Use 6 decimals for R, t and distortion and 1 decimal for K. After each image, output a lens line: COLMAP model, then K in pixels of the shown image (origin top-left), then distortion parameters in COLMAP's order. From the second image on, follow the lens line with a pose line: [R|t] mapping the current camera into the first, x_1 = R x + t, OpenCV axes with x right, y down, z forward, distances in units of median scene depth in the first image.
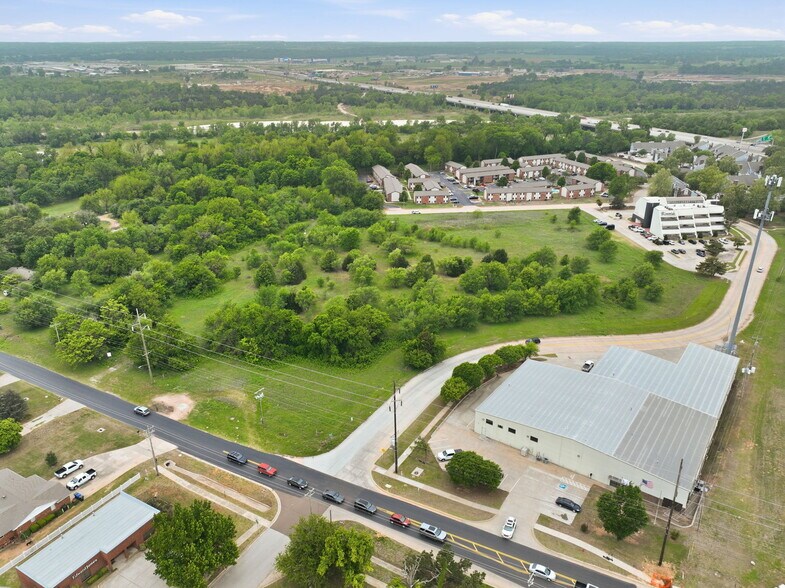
lens RADIAL K [[595.5, 0, 394.6], [0, 595.5, 290.2], [0, 0, 1]] dist [0.000833, 0.011036]
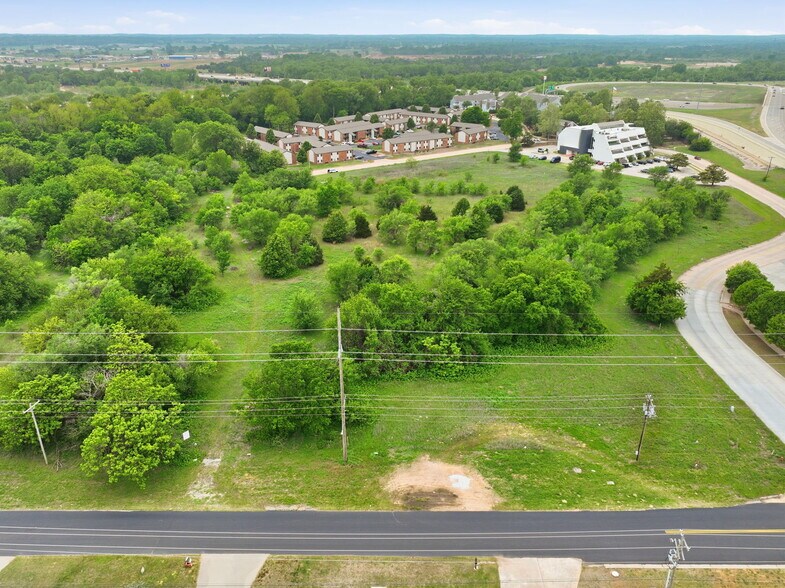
lens RADIAL K [[595.5, 0, 395.9], [0, 595.5, 296.5], [0, 0, 1]] dist [0.000833, 0.011036]
pose [[0.879219, -0.191446, 0.436260, -0.308115], [0.183852, 0.981120, 0.060022, 0.001164], [-0.439515, 0.027435, 0.897816, 0.295385]]
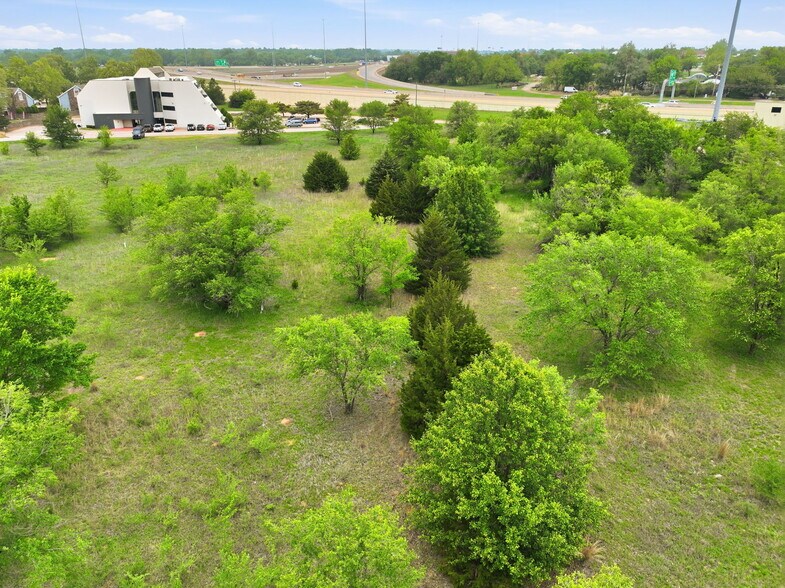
lens RADIAL K [[595.5, 0, 395.1], [0, 595.5, 290.2], [0, 0, 1]] dist [0.000833, 0.011036]
pose [[-0.080333, -0.370140, 0.925496, -0.163025], [0.378834, 0.847486, 0.371824, -0.100923], [-0.921971, 0.380479, 0.072141, 0.842192]]
